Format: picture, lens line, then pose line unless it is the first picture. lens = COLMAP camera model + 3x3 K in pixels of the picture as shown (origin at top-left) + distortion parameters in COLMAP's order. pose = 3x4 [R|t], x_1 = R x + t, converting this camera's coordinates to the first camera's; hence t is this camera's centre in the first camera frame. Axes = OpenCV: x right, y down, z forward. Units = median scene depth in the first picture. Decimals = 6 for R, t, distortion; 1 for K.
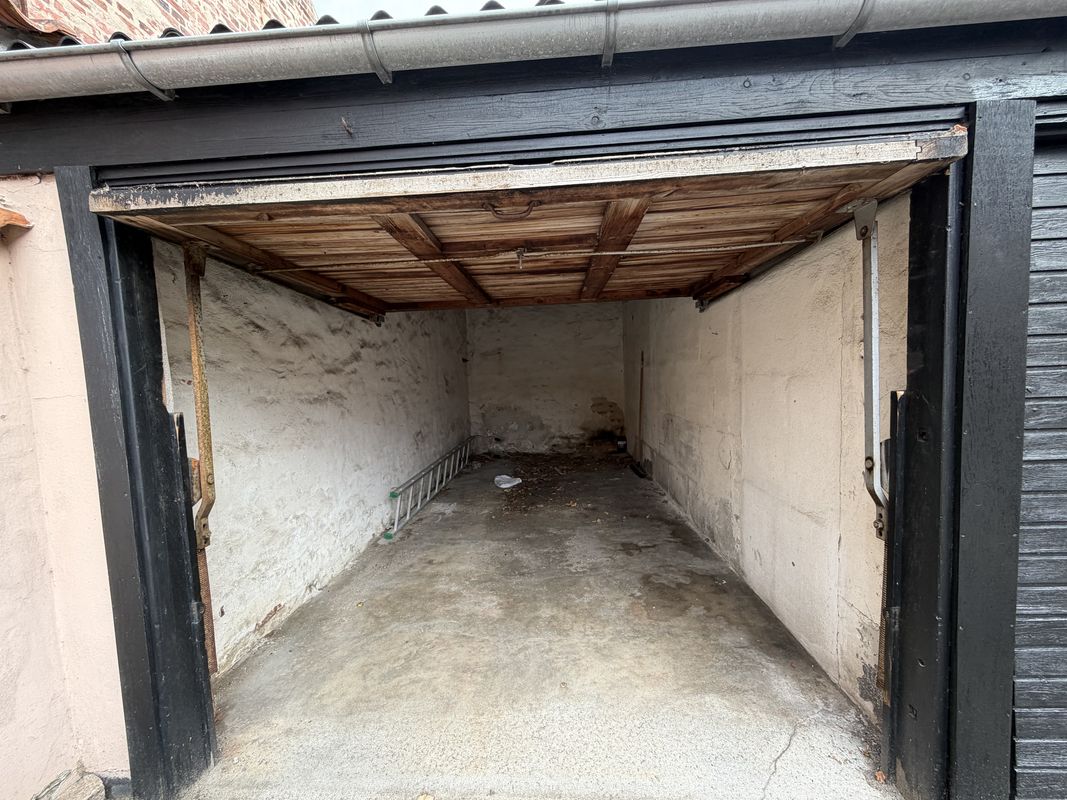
lens RADIAL K [[426.2, 0, 531.6], [0, 426.2, 402.3], [0, 0, 1]] dist [0.000305, 0.000172]
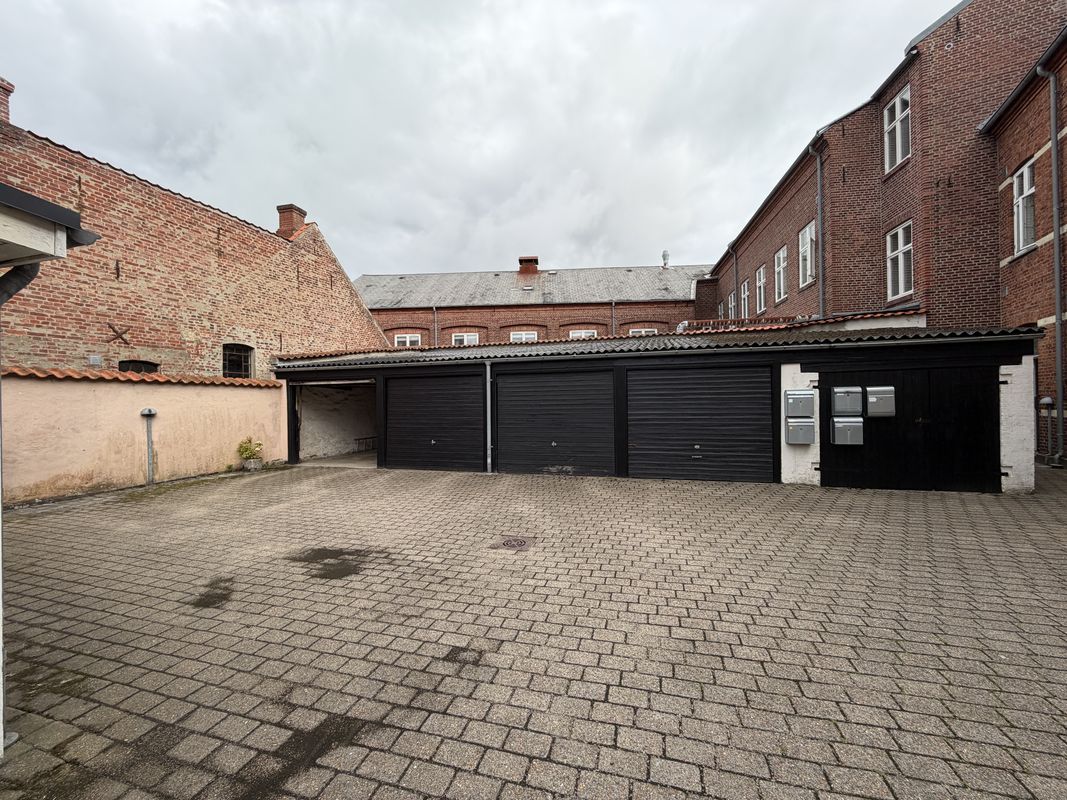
lens RADIAL K [[426.2, 0, 536.7], [0, 426.2, 399.7], [0, 0, 1]] dist [0.000305, 0.000172]
pose [[0.971606, 0.027393, -0.235013, 2.354769], [-0.043081, 0.997153, -0.061880, 0.059903], [0.232649, 0.070247, 0.970020, -2.487036]]
